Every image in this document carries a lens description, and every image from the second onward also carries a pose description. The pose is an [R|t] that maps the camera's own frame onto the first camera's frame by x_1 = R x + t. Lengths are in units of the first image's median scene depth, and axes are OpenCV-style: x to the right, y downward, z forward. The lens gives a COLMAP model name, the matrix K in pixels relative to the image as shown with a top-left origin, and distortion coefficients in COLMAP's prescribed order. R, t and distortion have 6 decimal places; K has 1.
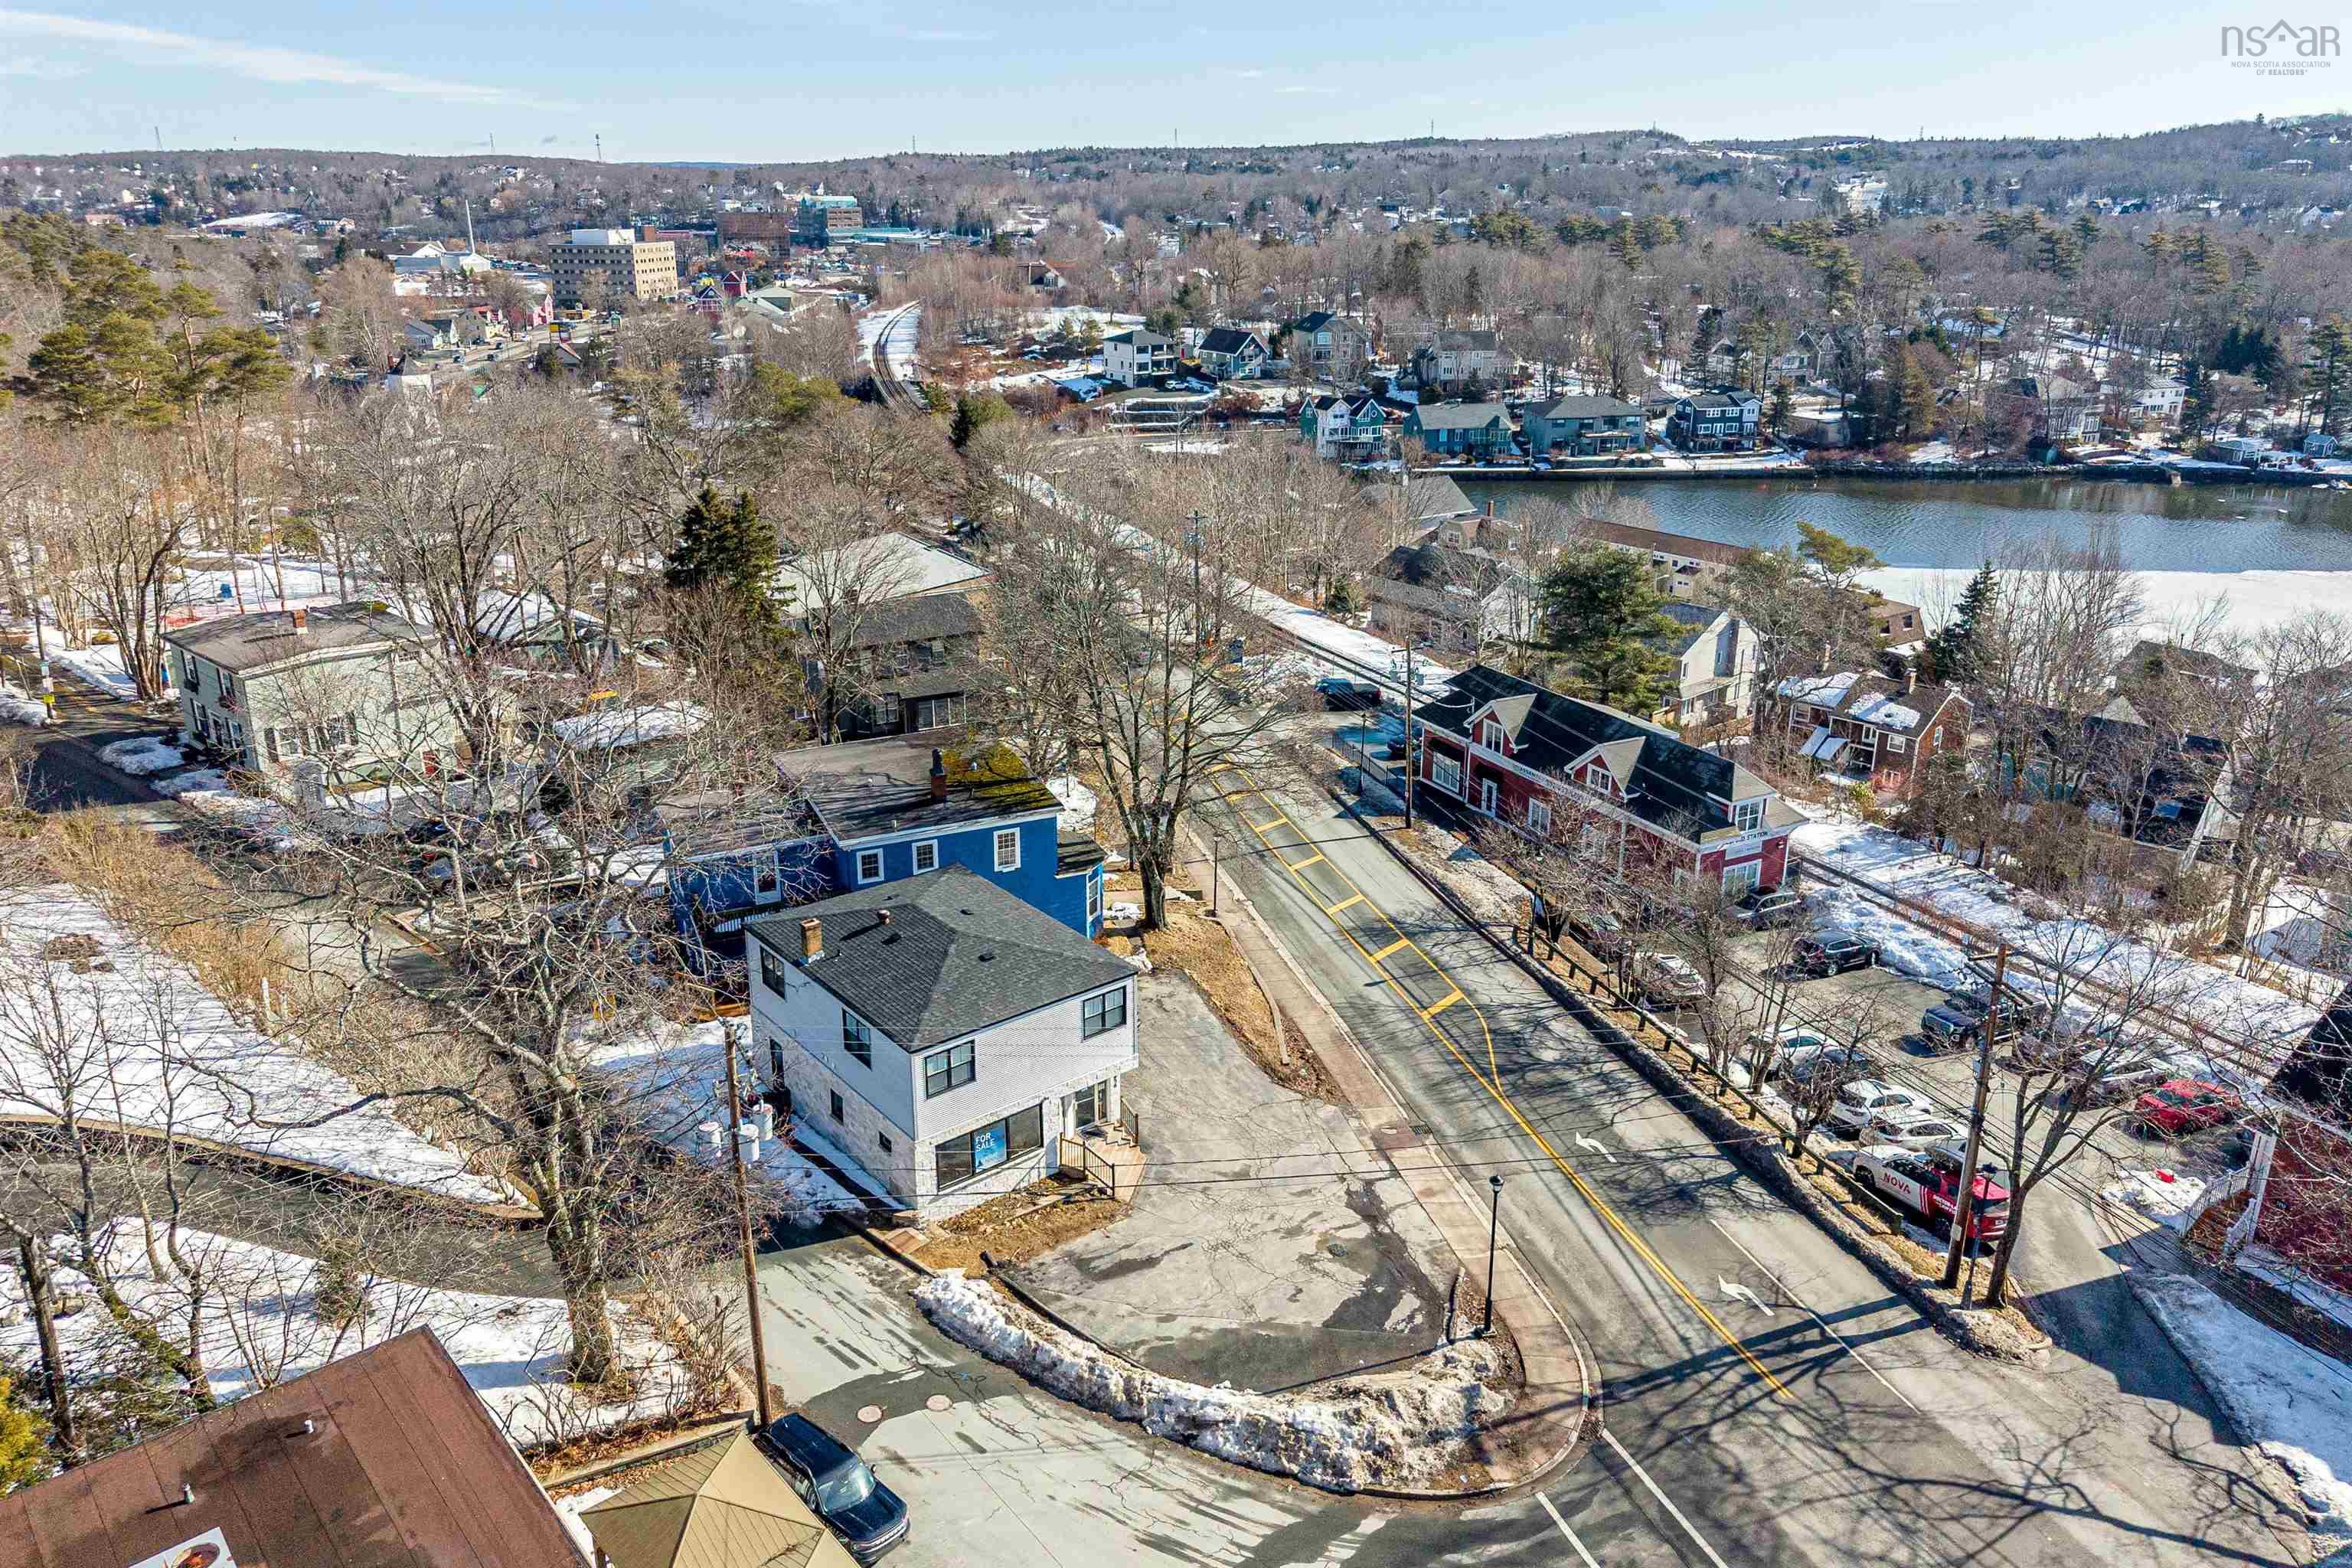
lens RADIAL K [[1641.3, 0, 1185.9], [0, 1641.3, 752.1], [0, 0, 1]] dist [0.007857, 0.000568]
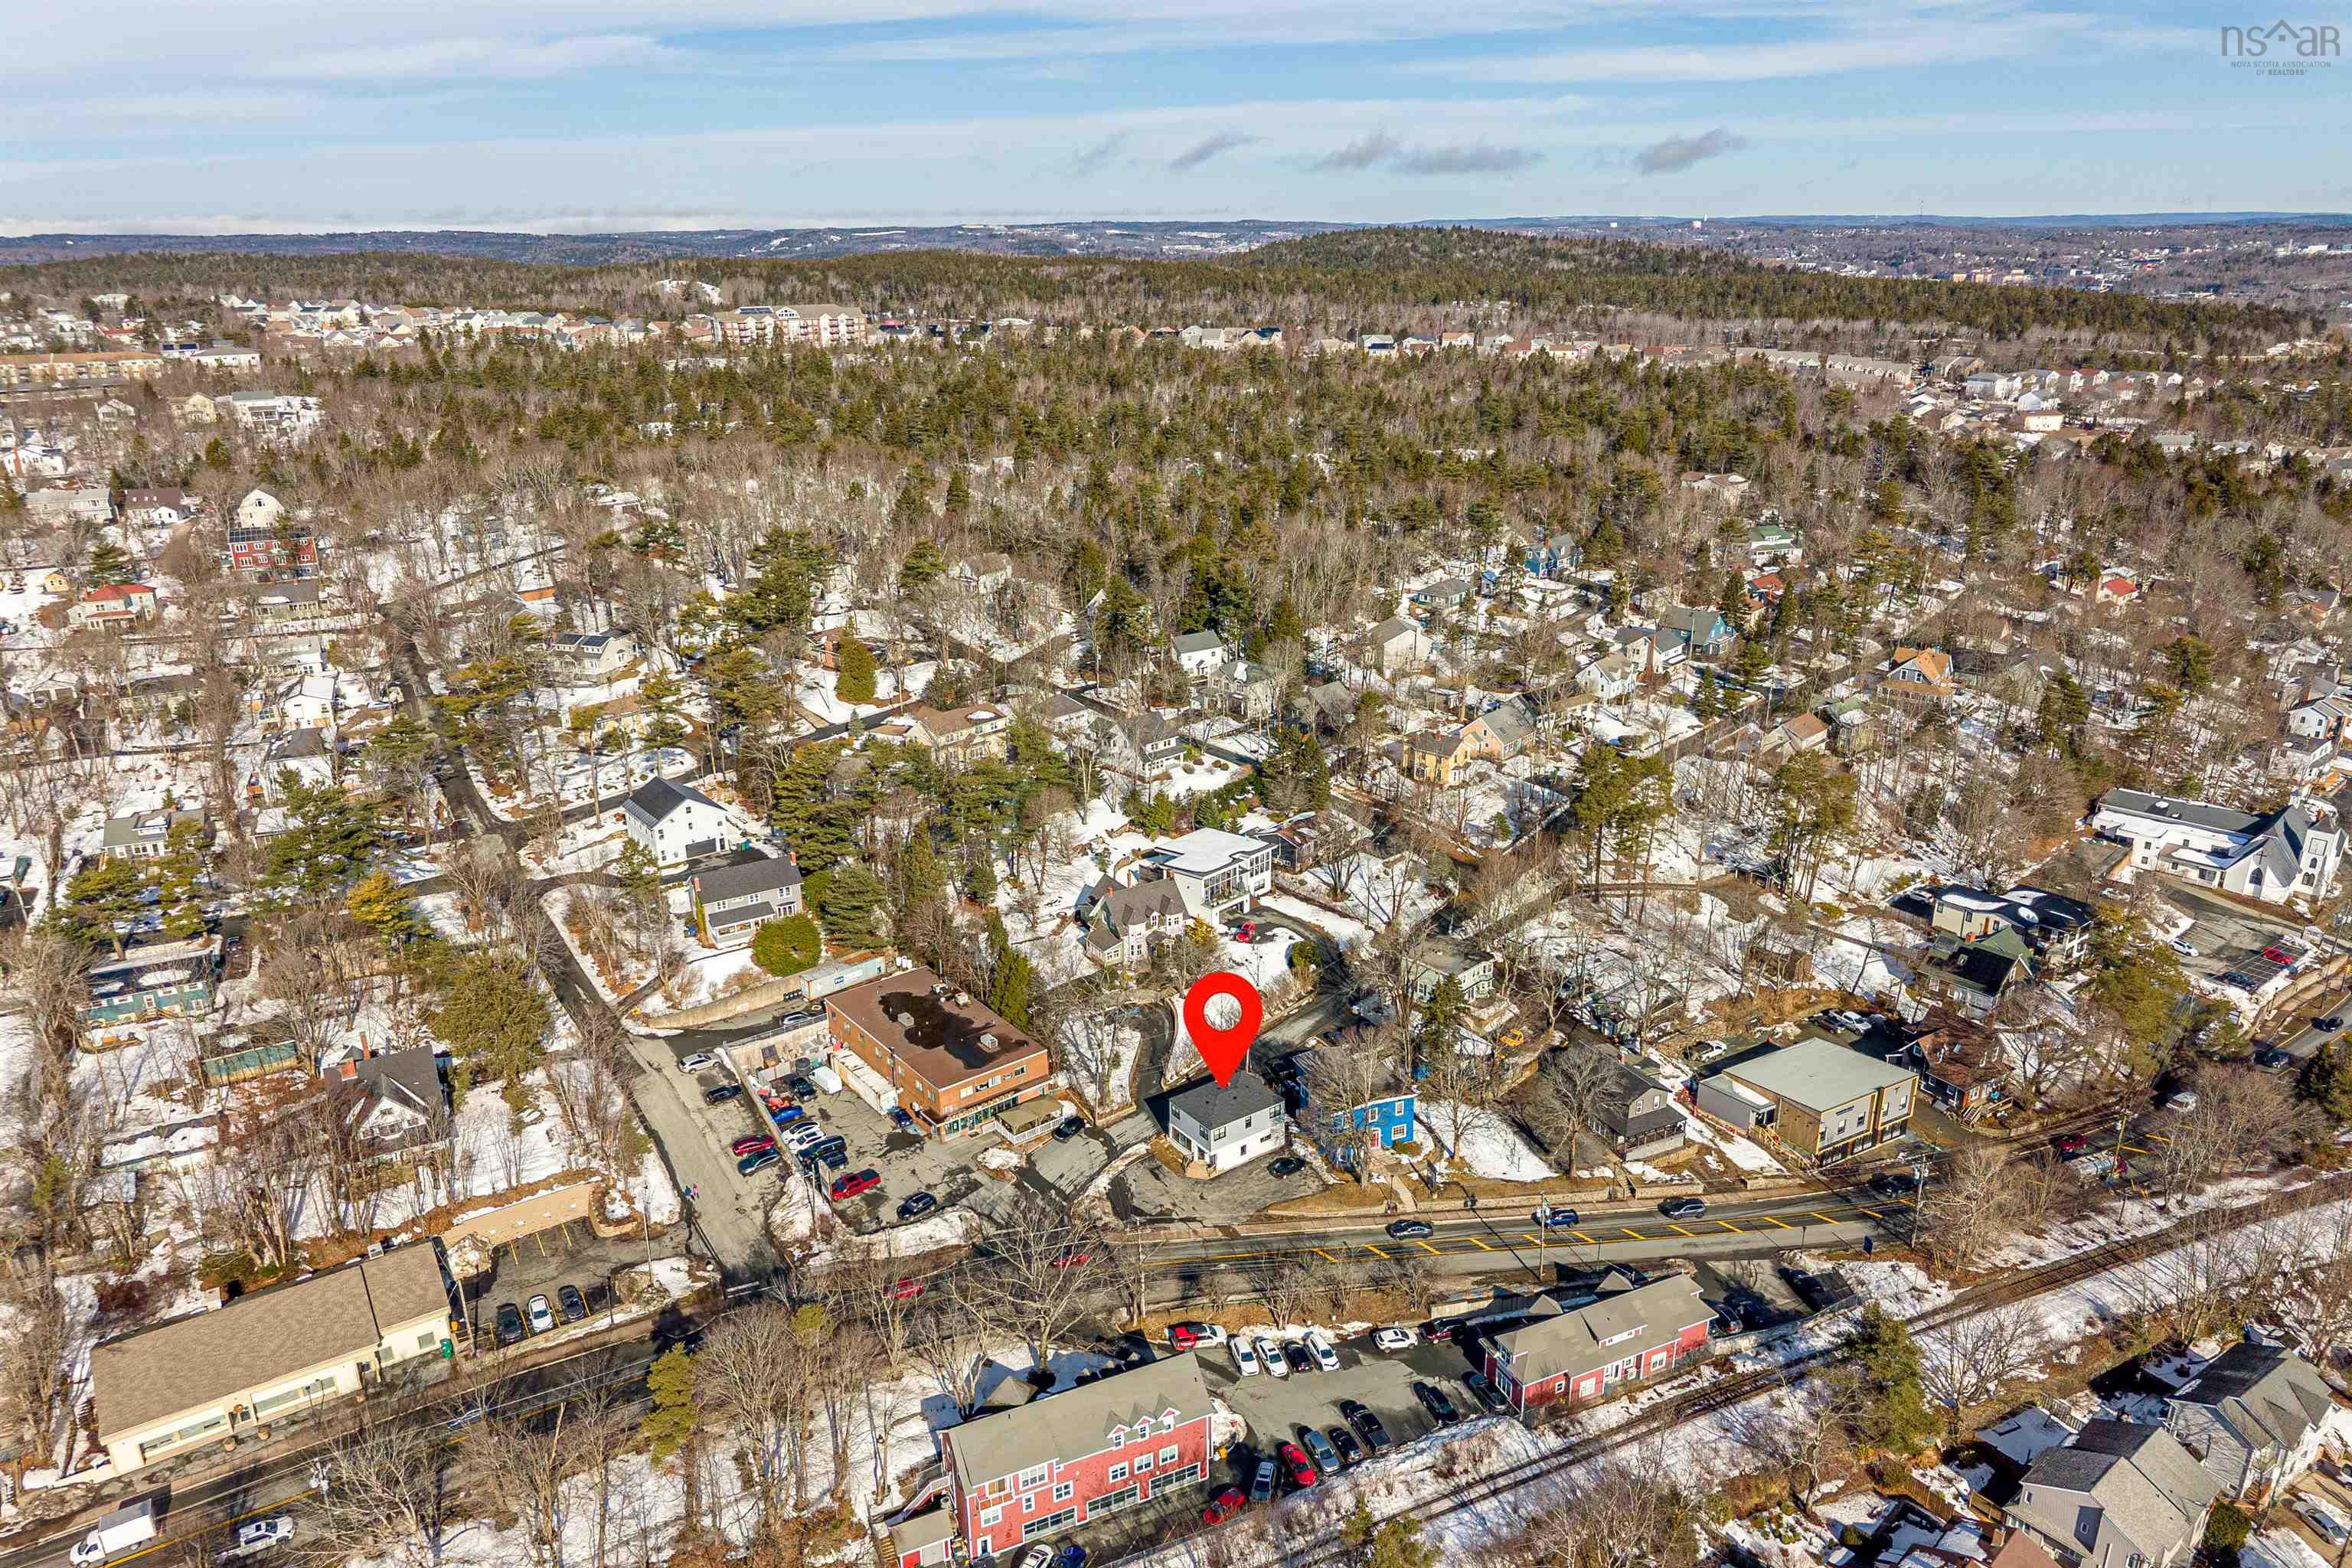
lens RADIAL K [[1607.6, 0, 1209.8], [0, 1607.6, 791.5], [0, 0, 1]] dist [0.081296, 0.000083]
pose [[-0.034573, 0.330061, -0.943326, 3.433681], [-0.321851, 0.889928, 0.323173, -1.870634], [0.946159, 0.314784, 0.075463, 0.551311]]
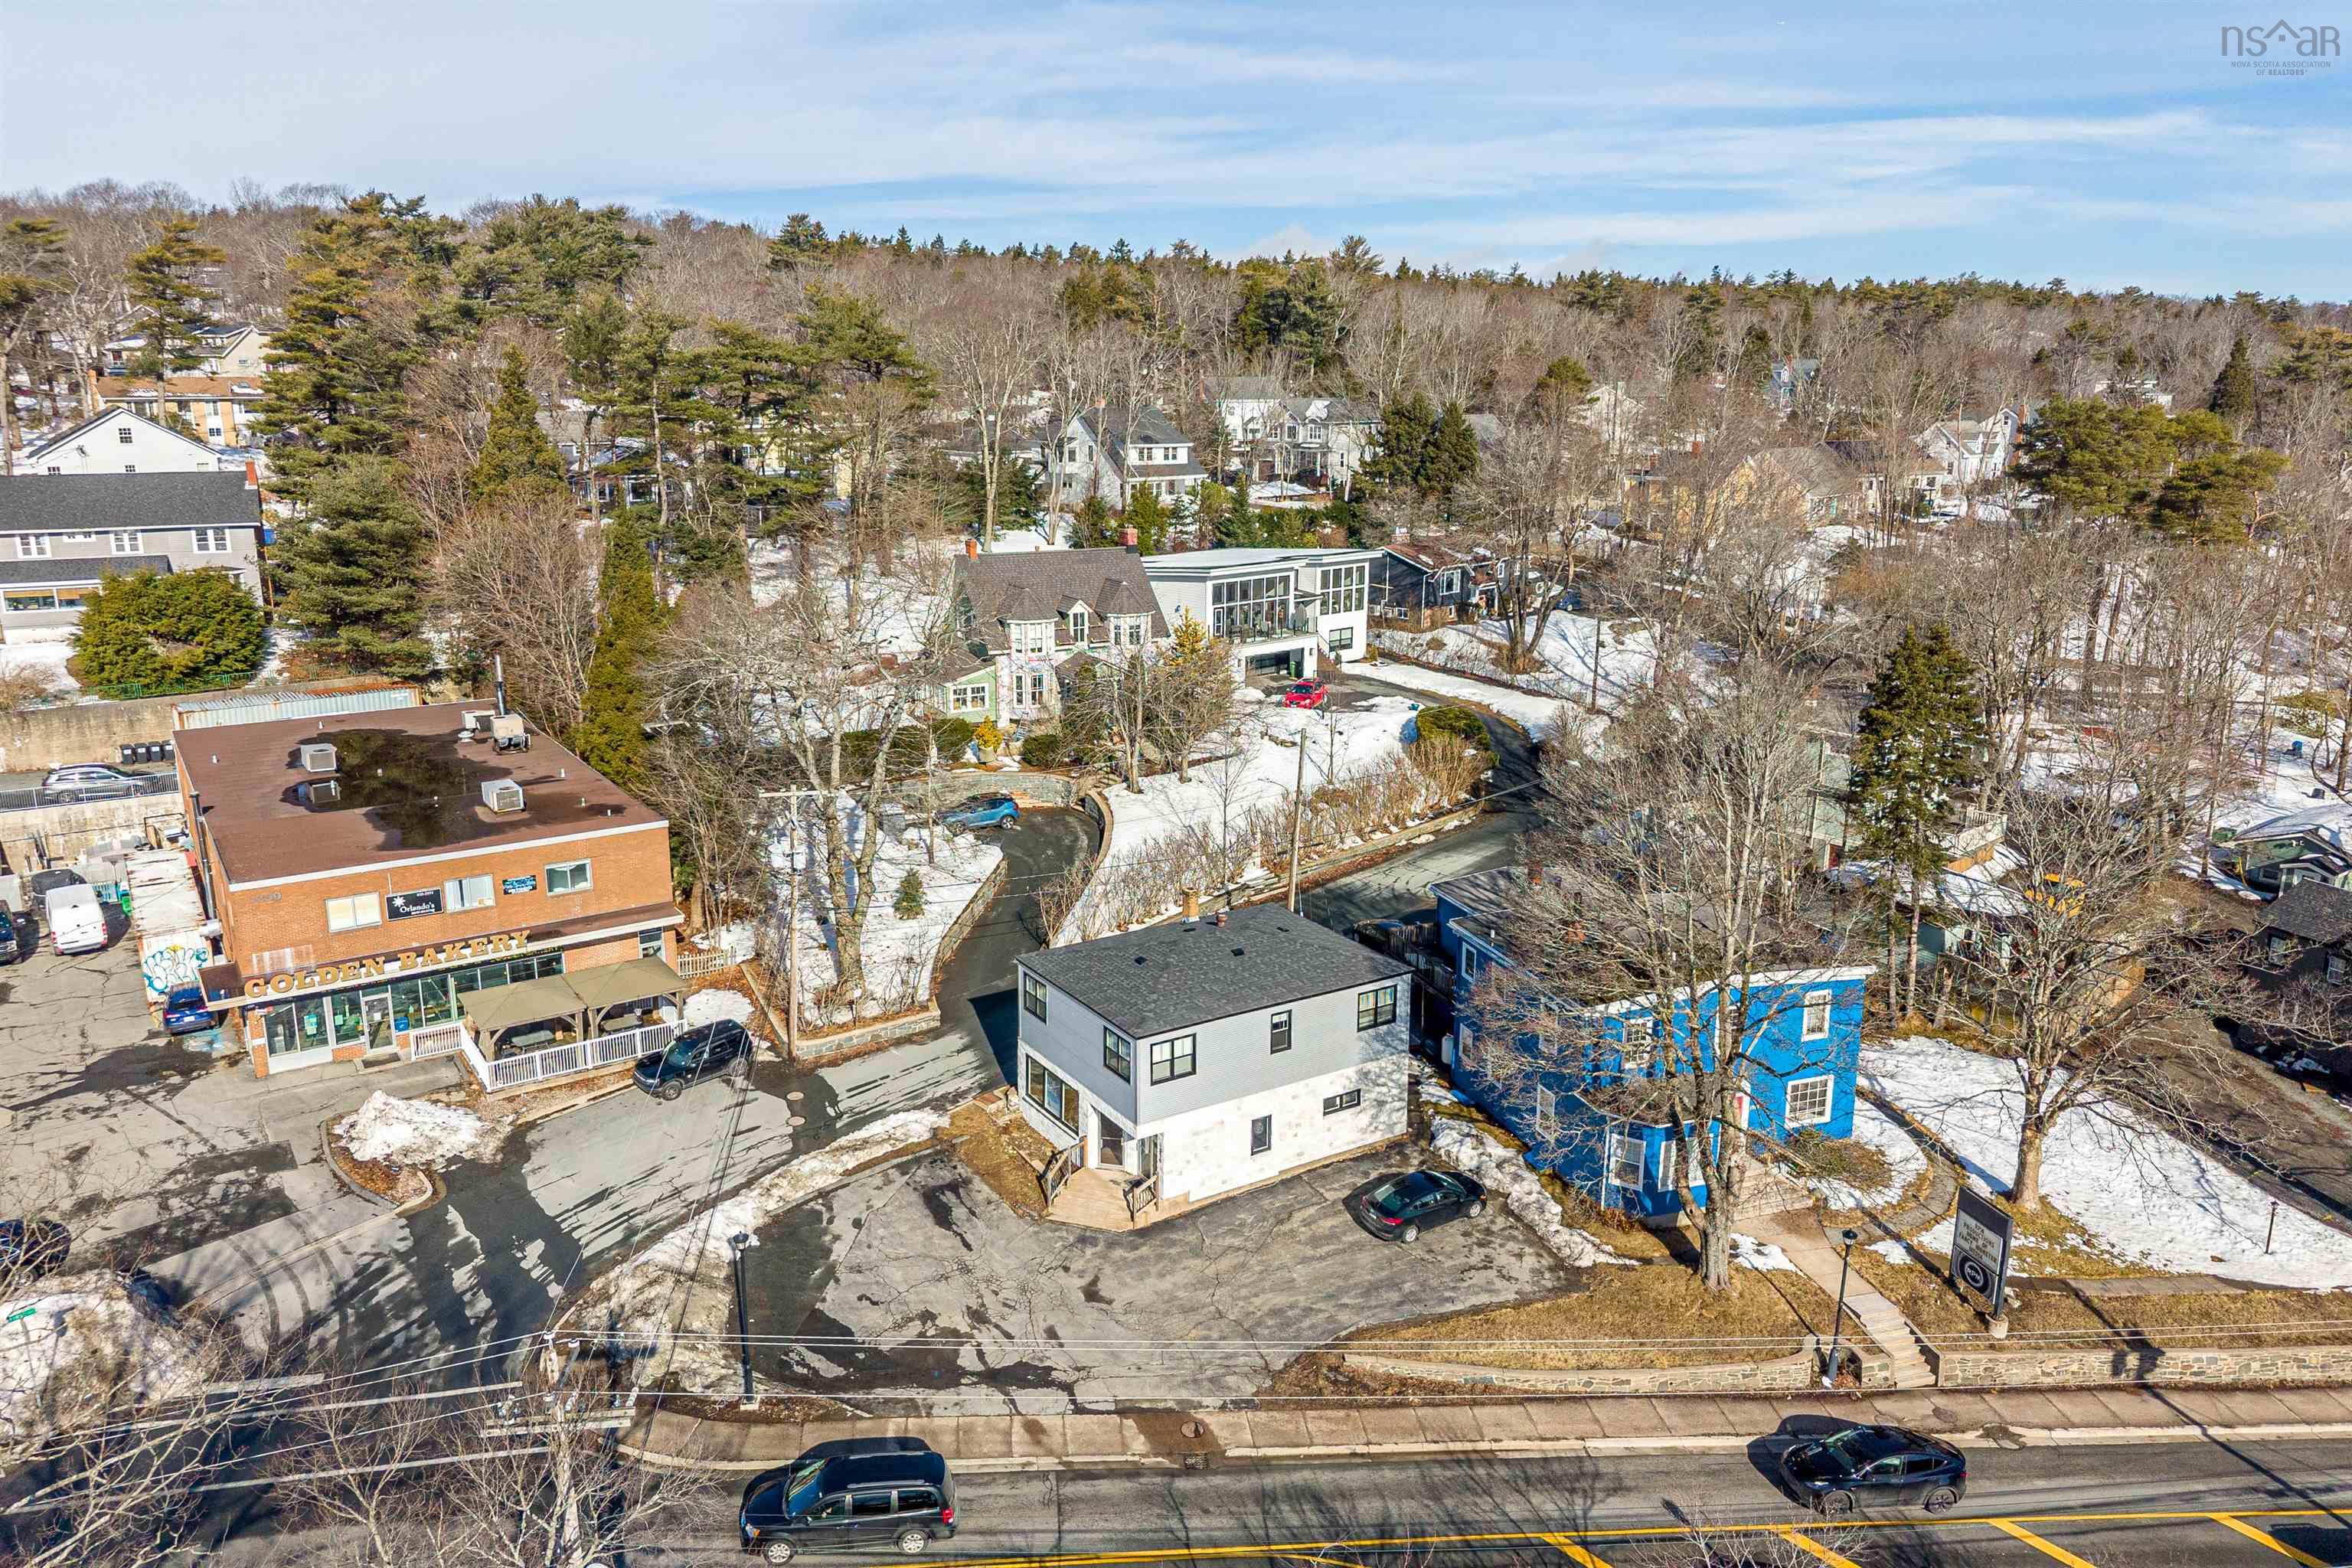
lens RADIAL K [[1641.3, 0, 1185.9], [0, 1641.3, 752.1], [0, 0, 1]] dist [0.007857, 0.000568]
pose [[-0.107043, 0.213326, -0.971099, 0.974894], [-0.325063, 0.915527, 0.236950, -0.289975], [0.939615, 0.341032, -0.028656, 1.111732]]
